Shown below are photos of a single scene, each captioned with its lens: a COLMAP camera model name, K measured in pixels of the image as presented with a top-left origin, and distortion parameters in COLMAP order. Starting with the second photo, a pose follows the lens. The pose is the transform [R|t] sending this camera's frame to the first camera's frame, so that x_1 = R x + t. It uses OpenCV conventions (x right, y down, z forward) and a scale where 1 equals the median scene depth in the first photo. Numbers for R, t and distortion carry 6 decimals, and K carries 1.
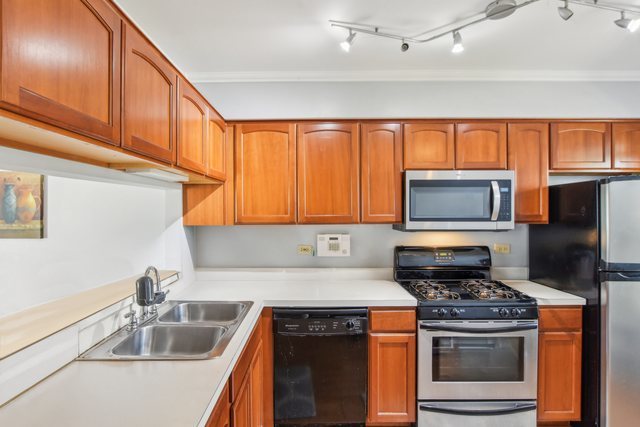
lens RADIAL K [[326.7, 0, 318.9], [0, 326.7, 212.5], [0, 0, 1]] dist [-0.027586, 0.002821]
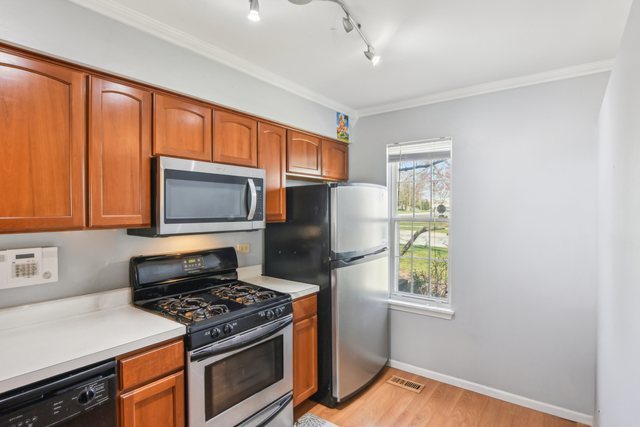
lens RADIAL K [[326.7, 0, 320.8], [0, 326.7, 211.6], [0, 0, 1]] dist [-0.027586, 0.002821]
pose [[0.621877, -0.001815, 0.783113, -0.085660], [0.003570, 0.999993, -0.000517, 0.001146], [-0.783107, 0.003118, 0.621879, 0.243481]]
